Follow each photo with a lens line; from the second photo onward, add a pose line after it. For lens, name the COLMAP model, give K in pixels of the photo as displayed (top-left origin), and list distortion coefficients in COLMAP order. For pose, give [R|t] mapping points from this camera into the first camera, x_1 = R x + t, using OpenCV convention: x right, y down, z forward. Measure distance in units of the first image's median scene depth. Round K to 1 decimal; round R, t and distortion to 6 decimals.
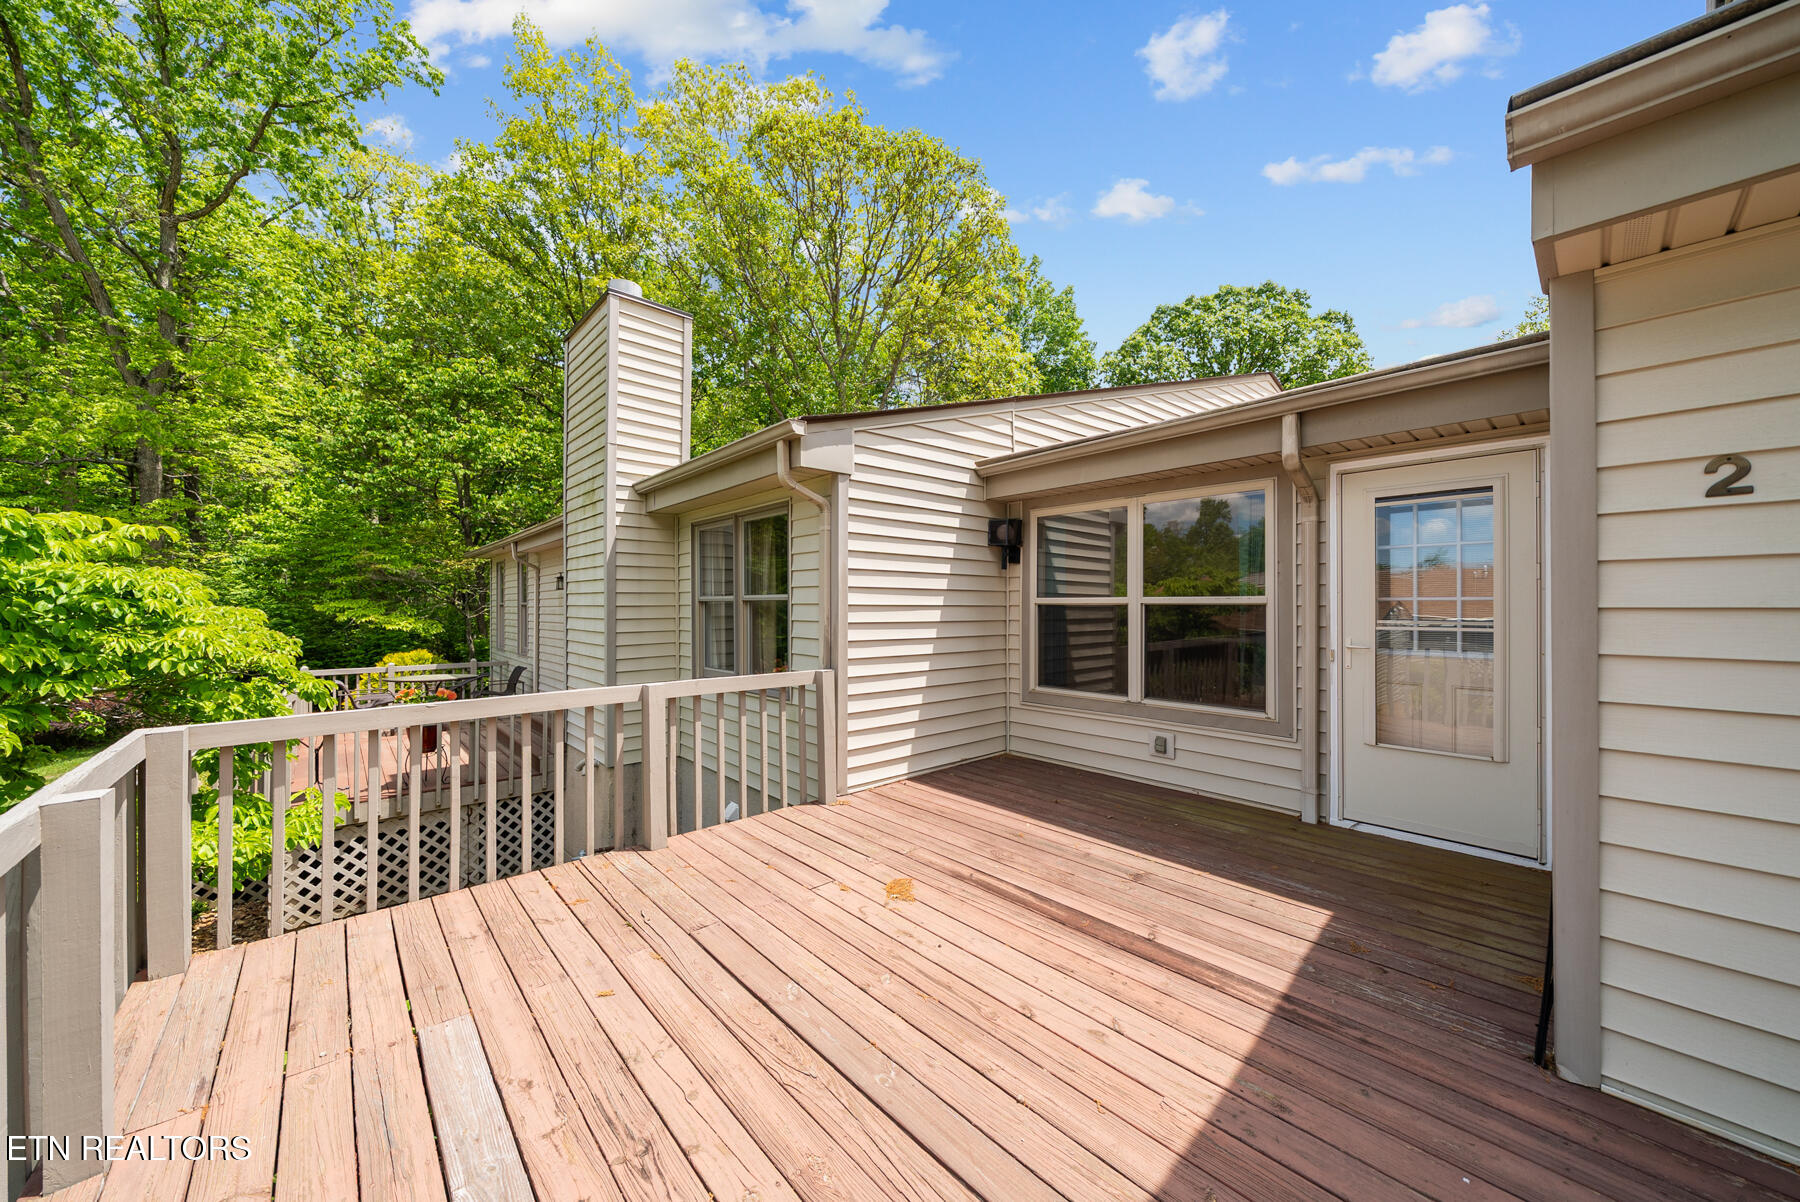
lens RADIAL K [[625.5, 0, 899.1], [0, 625.5, 608.6], [0, 0, 1]] dist [-0.003321, 0.000128]
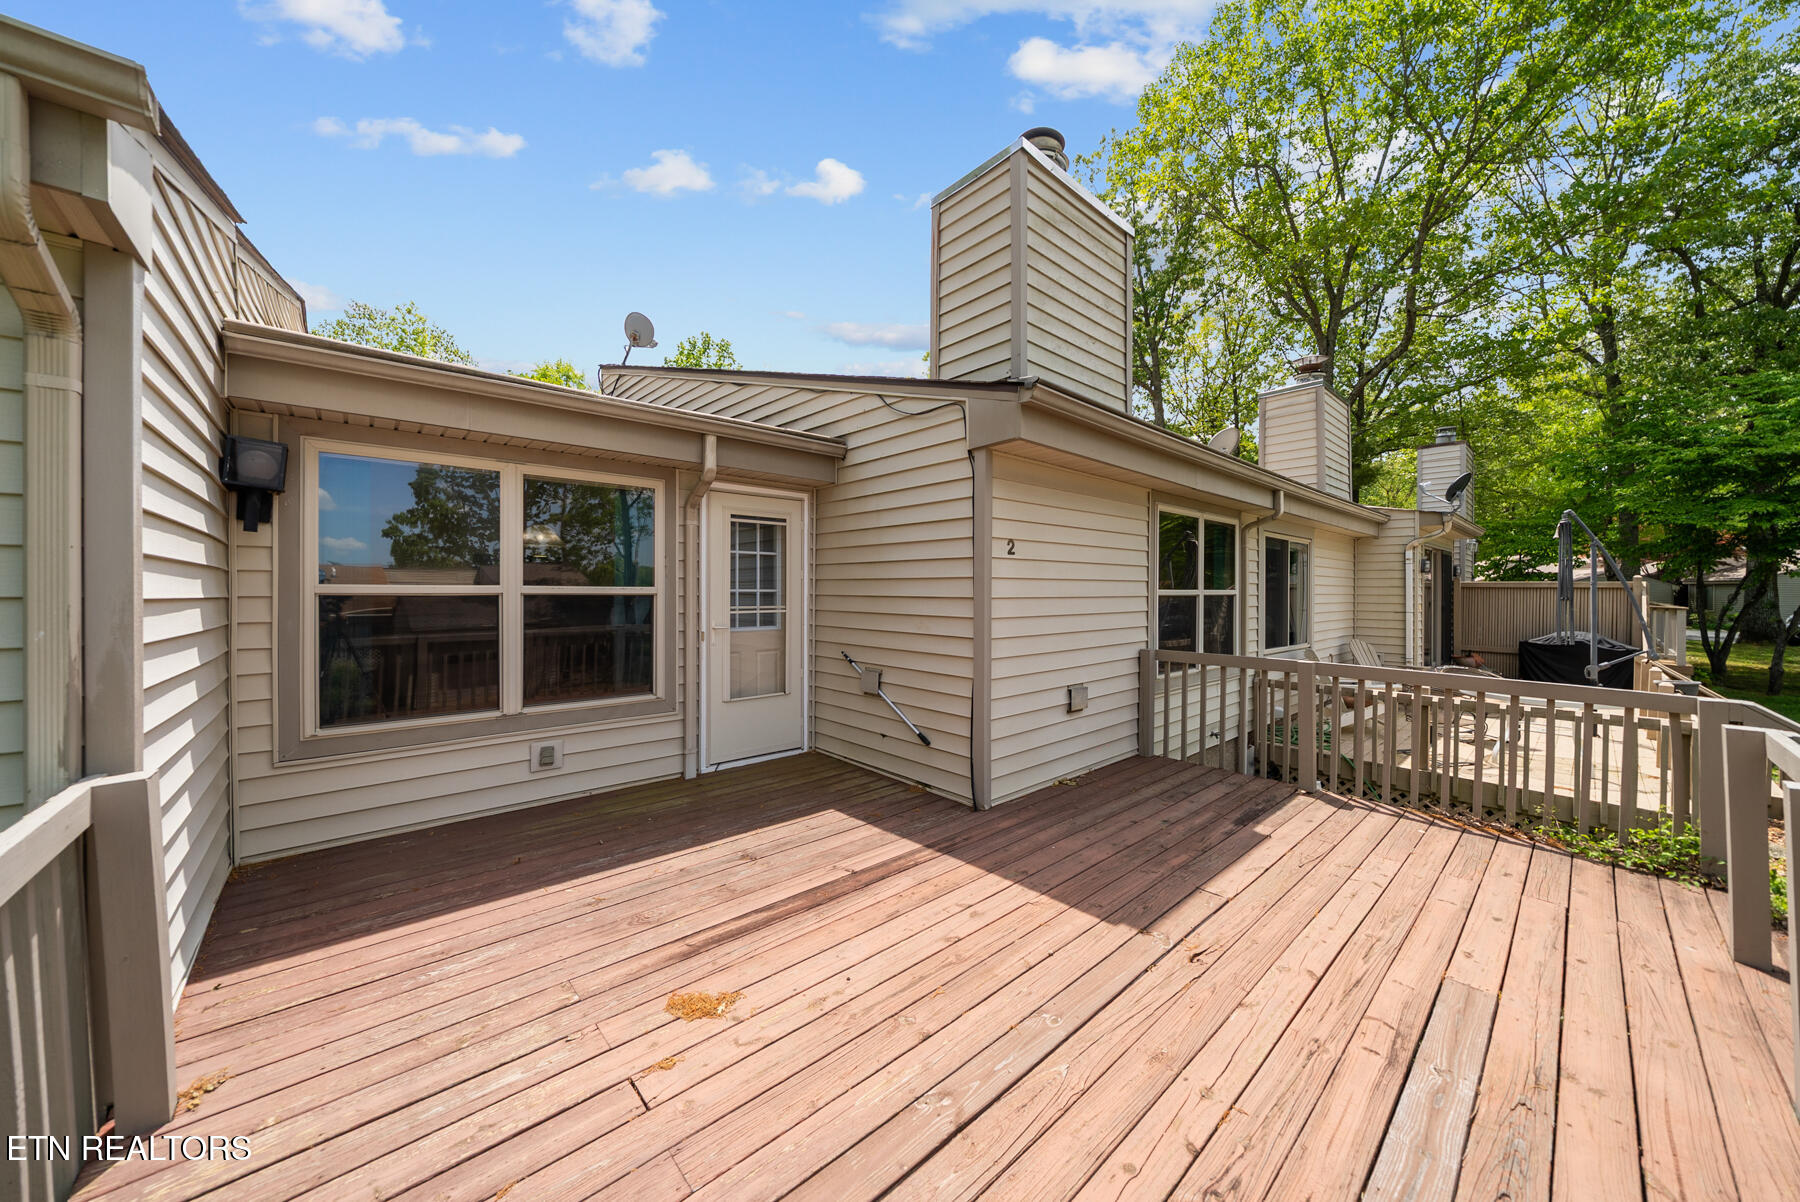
lens RADIAL K [[625.5, 0, 914.7], [0, 625.5, 594.1], [0, 0, 1]] dist [-0.003321, 0.000128]
pose [[-0.004295, -0.003559, 0.999984, -0.578532], [0.002027, 0.999992, 0.003567, -0.011583], [-0.999989, 0.002042, -0.004287, 0.630740]]
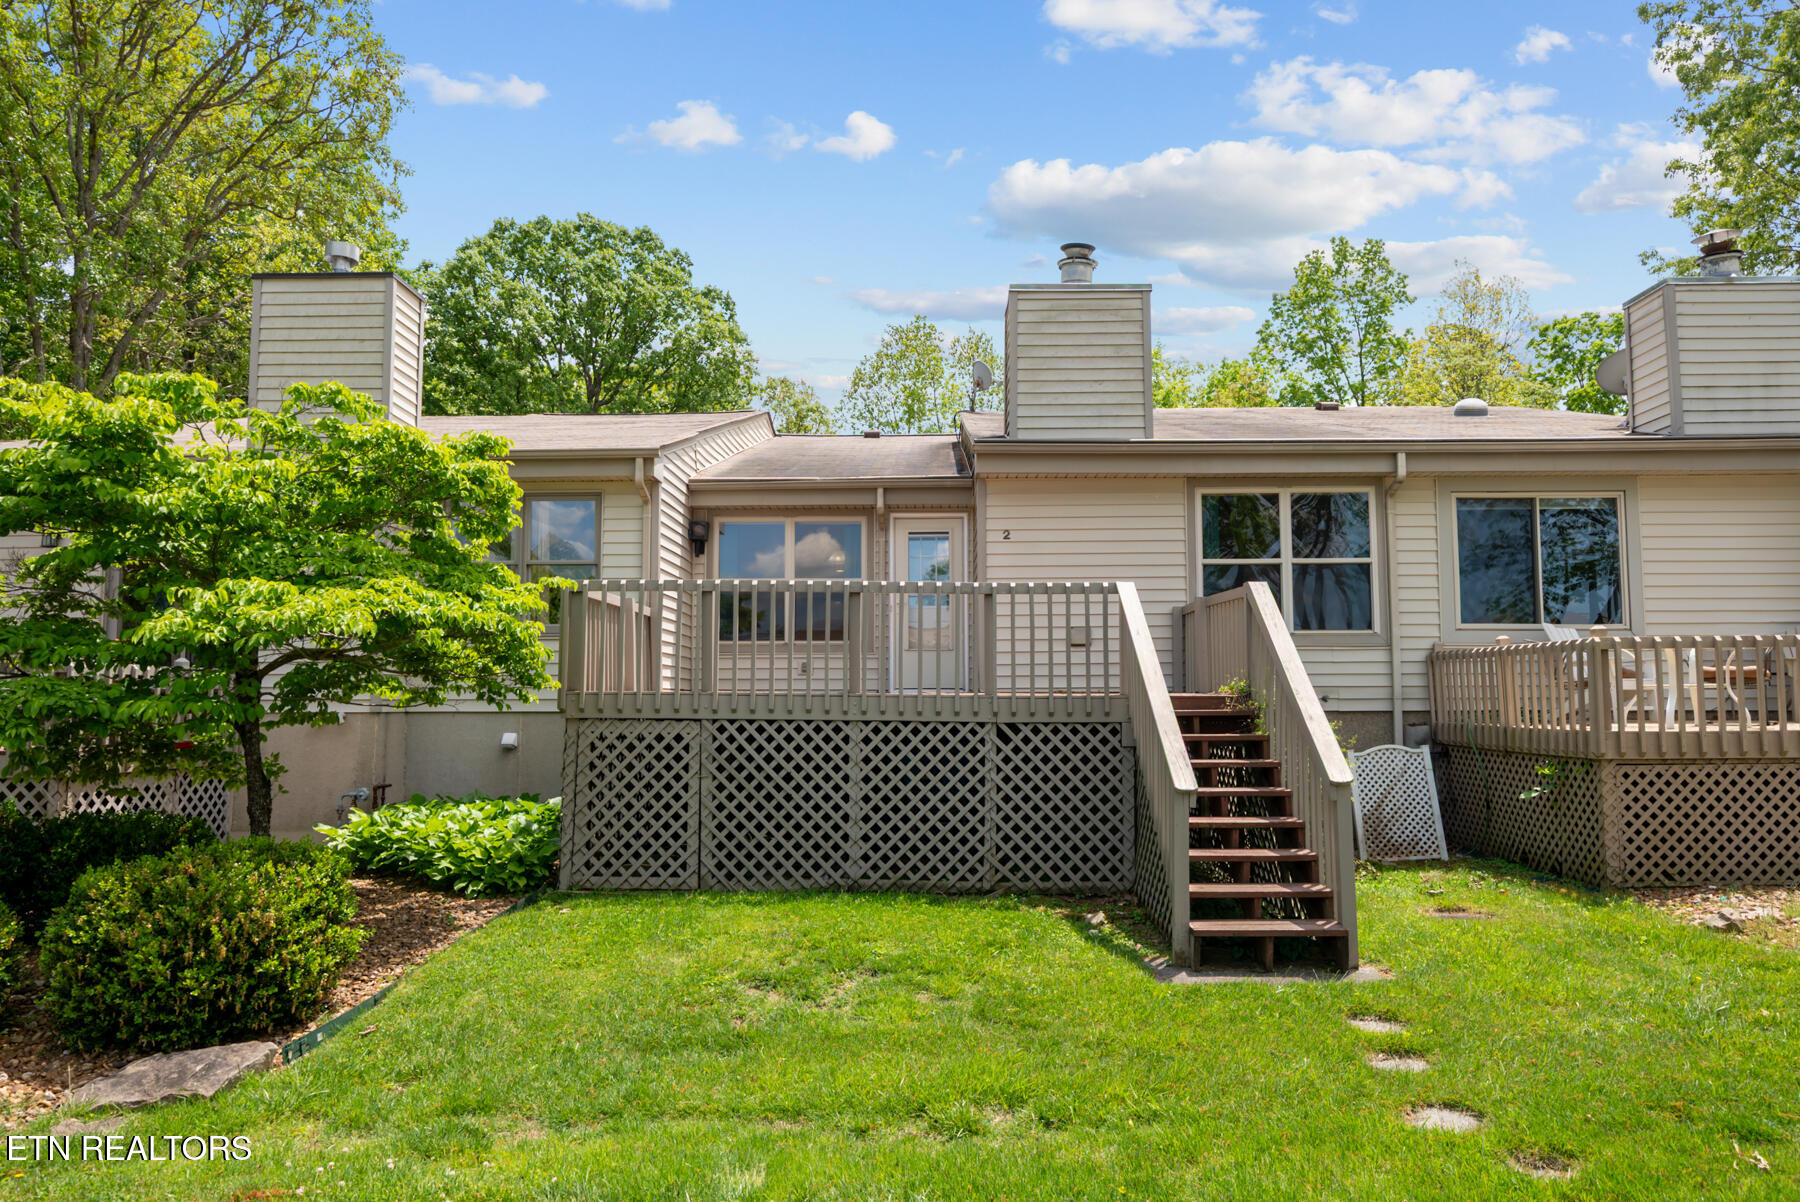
lens RADIAL K [[1257.6, 0, 898.1], [0, 1257.6, 595.1], [0, 0, 1]] dist [-0.007515, -0.002708]
pose [[0.689456, 0.065382, 0.721370, -2.338451], [0.005666, 0.995400, -0.095635, 0.444532], [-0.724305, 0.070023, 0.685915, -1.890131]]
